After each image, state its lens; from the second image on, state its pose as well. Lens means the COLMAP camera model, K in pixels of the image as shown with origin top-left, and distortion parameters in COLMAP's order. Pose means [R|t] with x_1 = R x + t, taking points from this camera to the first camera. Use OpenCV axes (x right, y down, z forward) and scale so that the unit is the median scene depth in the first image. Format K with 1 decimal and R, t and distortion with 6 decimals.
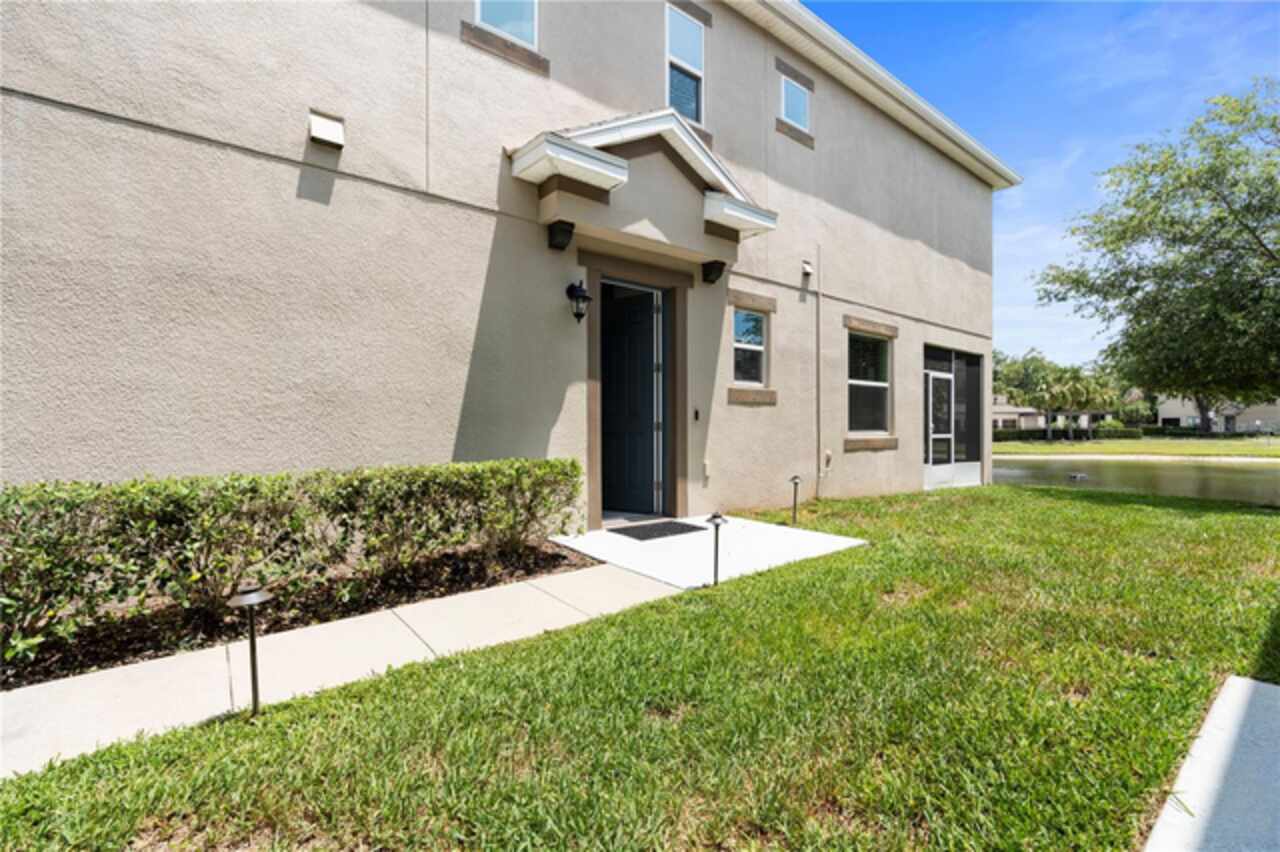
lens RADIAL K [[568.2, 0, 659.3], [0, 568.2, 427.6], [0, 0, 1]] dist [-0.000379, -0.000256]
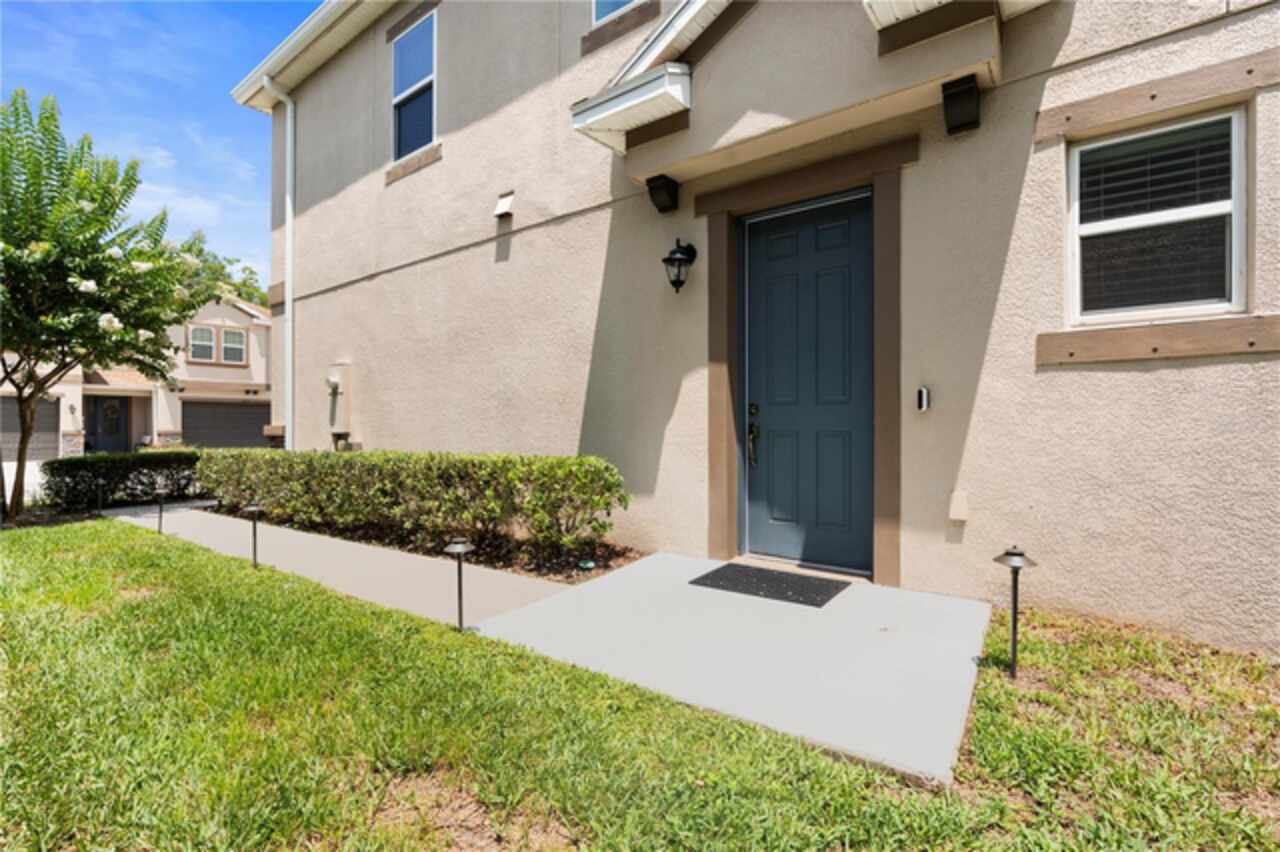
lens RADIAL K [[580.8, 0, 639.8], [0, 580.8, 424.5], [0, 0, 1]] dist [-0.001342, -0.000254]
pose [[0.225054, 0.001932, -0.974344, 0.690280], [0.001061, 0.999997, 0.002228, -0.000090], [0.974346, -0.001535, 0.225051, 0.815562]]
